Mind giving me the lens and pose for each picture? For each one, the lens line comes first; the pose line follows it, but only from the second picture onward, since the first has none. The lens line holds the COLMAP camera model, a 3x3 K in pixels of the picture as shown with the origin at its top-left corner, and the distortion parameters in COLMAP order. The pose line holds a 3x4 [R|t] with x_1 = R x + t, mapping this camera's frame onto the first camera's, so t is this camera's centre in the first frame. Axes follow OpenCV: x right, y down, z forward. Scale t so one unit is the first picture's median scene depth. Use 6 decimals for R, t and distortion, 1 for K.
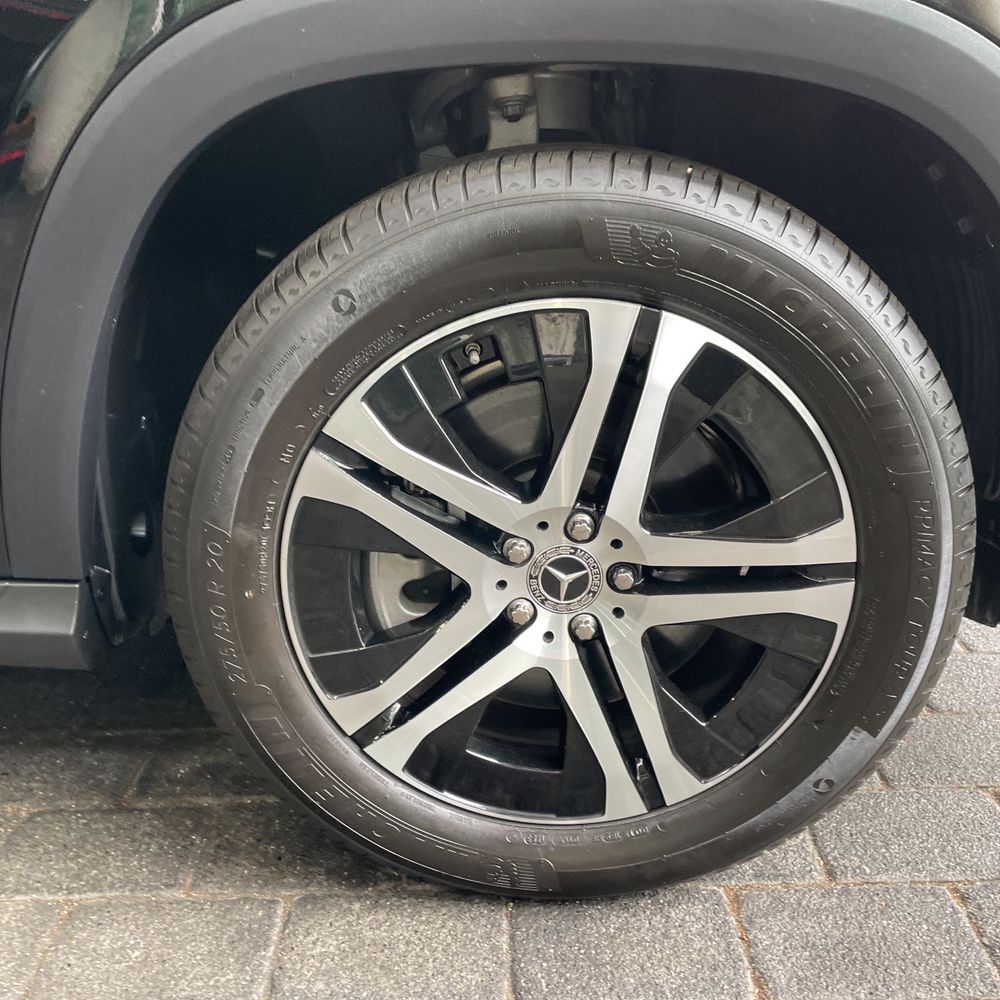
lens RADIAL K [[1016.8, 0, 513.4], [0, 1016.8, 504.7], [0, 0, 1]] dist [0.028948, 0.000000]
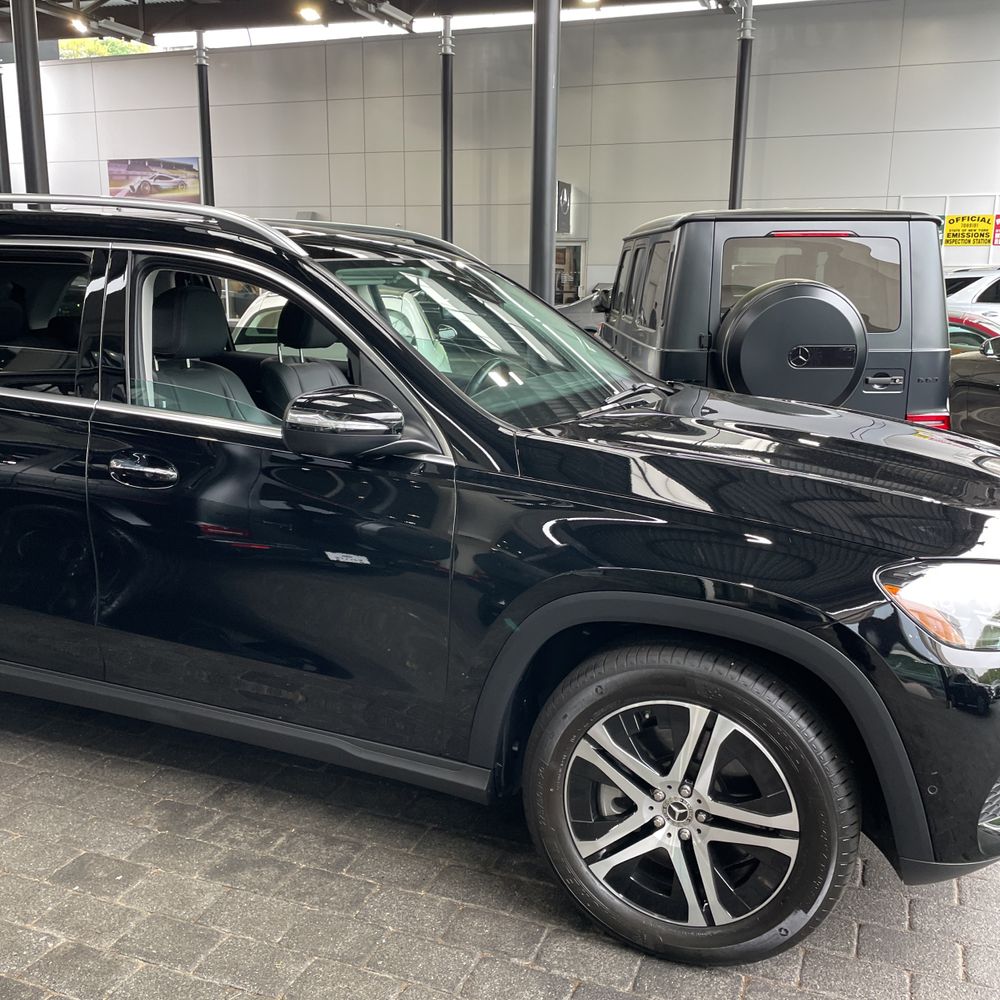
lens RADIAL K [[1016.8, 0, 497.3], [0, 1016.8, 504.1], [0, 0, 1]] dist [0.028948, 0.000000]
pose [[0.922064, 0.104800, -0.372578, 0.472575], [-0.162160, 0.978683, -0.126031, -0.259709], [0.351428, 0.176625, 0.919403, -1.462320]]
